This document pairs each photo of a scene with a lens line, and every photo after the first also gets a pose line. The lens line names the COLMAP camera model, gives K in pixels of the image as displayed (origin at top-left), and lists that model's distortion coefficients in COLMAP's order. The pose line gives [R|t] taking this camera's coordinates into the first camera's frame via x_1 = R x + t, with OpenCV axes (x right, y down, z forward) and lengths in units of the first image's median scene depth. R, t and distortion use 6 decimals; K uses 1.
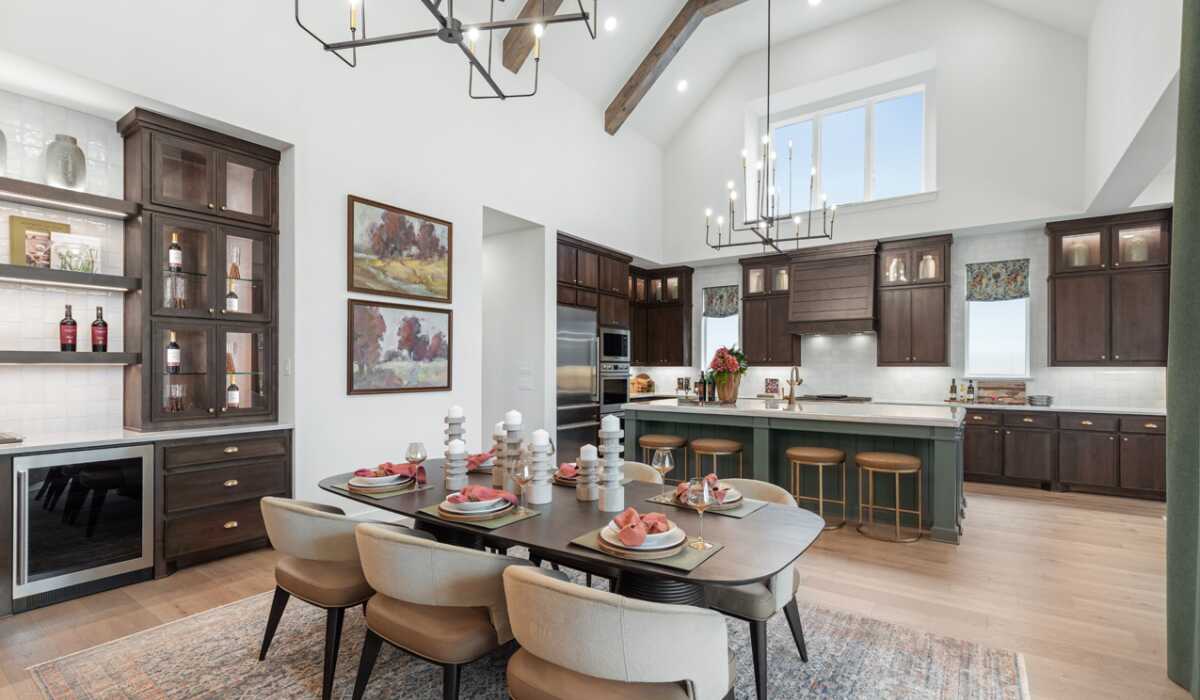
lens RADIAL K [[537.2, 0, 596.0], [0, 537.2, 367.3], [0, 0, 1]] dist [0.007385, -0.000421]
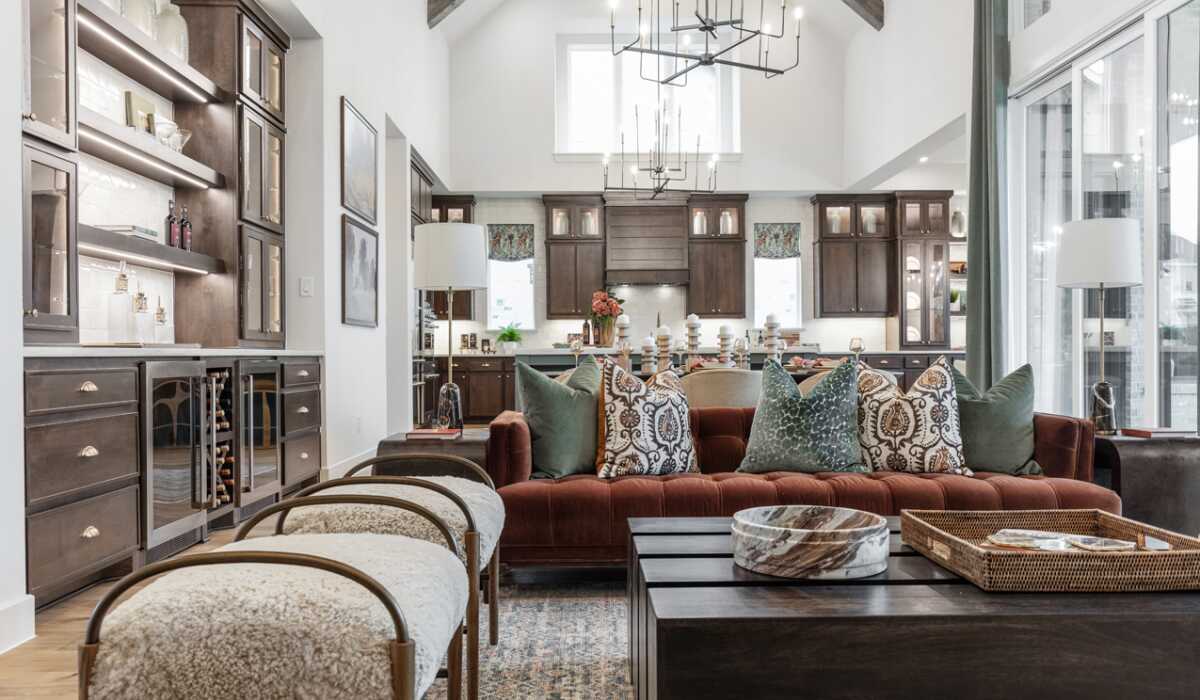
lens RADIAL K [[932.5, 0, 600.9], [0, 932.5, 349.7], [0, 0, 1]] dist [0.005087, 0.000874]
pose [[0.805548, -0.002087, 0.592527, -0.732023], [0.007482, 0.999950, -0.006649, 0.077367], [-0.592484, 0.009789, 0.805523, -0.339354]]
